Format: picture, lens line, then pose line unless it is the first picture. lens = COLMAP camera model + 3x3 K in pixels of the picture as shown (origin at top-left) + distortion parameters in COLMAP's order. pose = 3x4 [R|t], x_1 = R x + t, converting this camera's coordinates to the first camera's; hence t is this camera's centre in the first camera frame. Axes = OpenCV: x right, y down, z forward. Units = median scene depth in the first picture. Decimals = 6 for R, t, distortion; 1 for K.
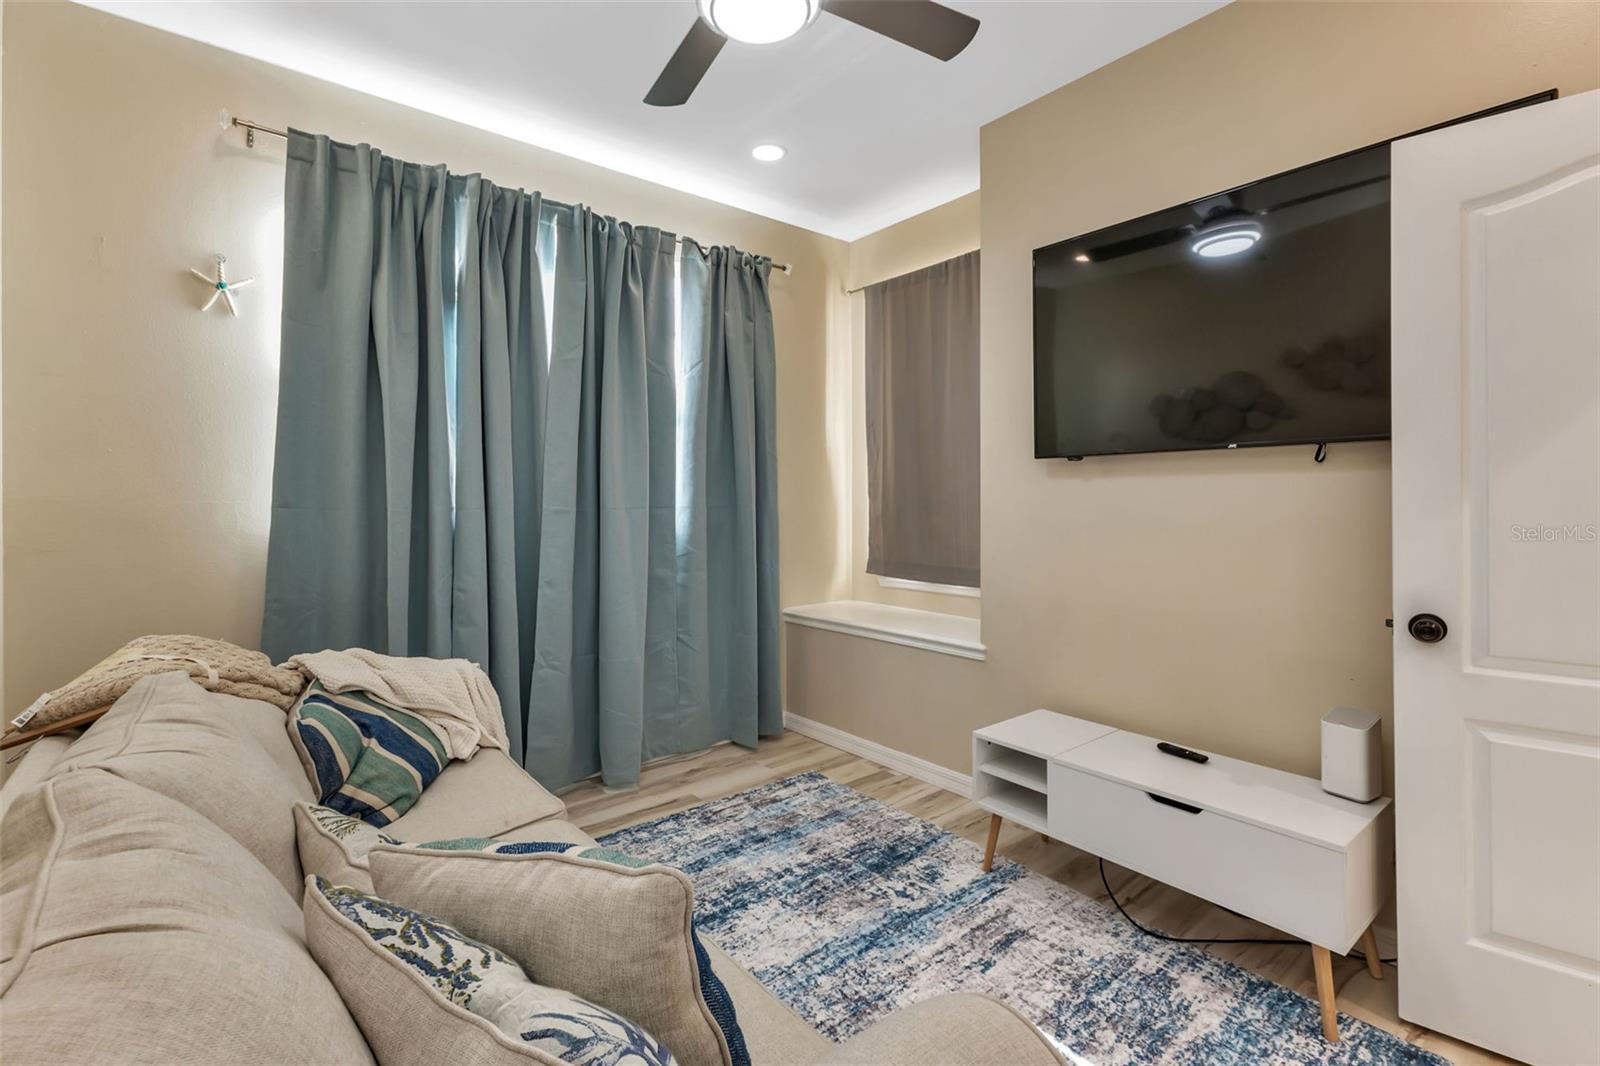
lens RADIAL K [[712.5, 0, 805.7], [0, 712.5, 530.2], [0, 0, 1]] dist [0.004731, 0.000934]
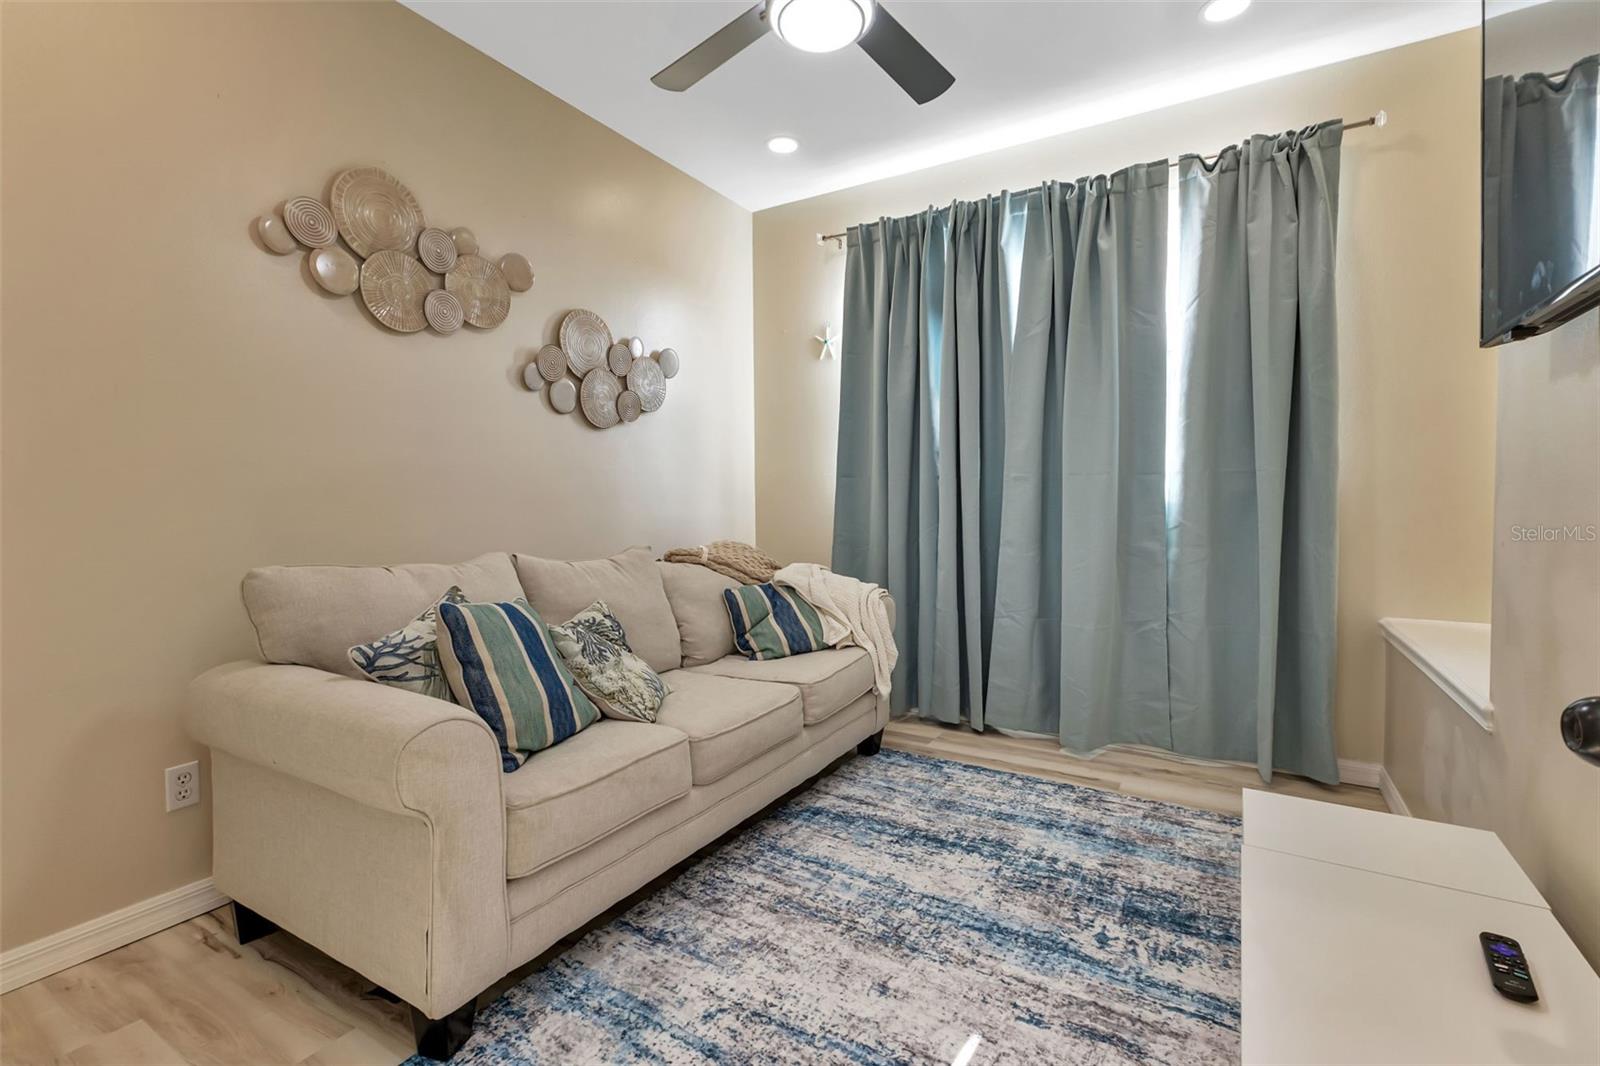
lens RADIAL K [[710.1, 0, 804.1], [0, 710.1, 555.2], [0, 0, 1]] dist [0.001053, 0.000290]
pose [[0.335819, 0.077347, -0.938745, 0.640759], [-0.034235, 0.996967, 0.069897, 0.029735], [0.941304, 0.008666, 0.337449, 0.353678]]
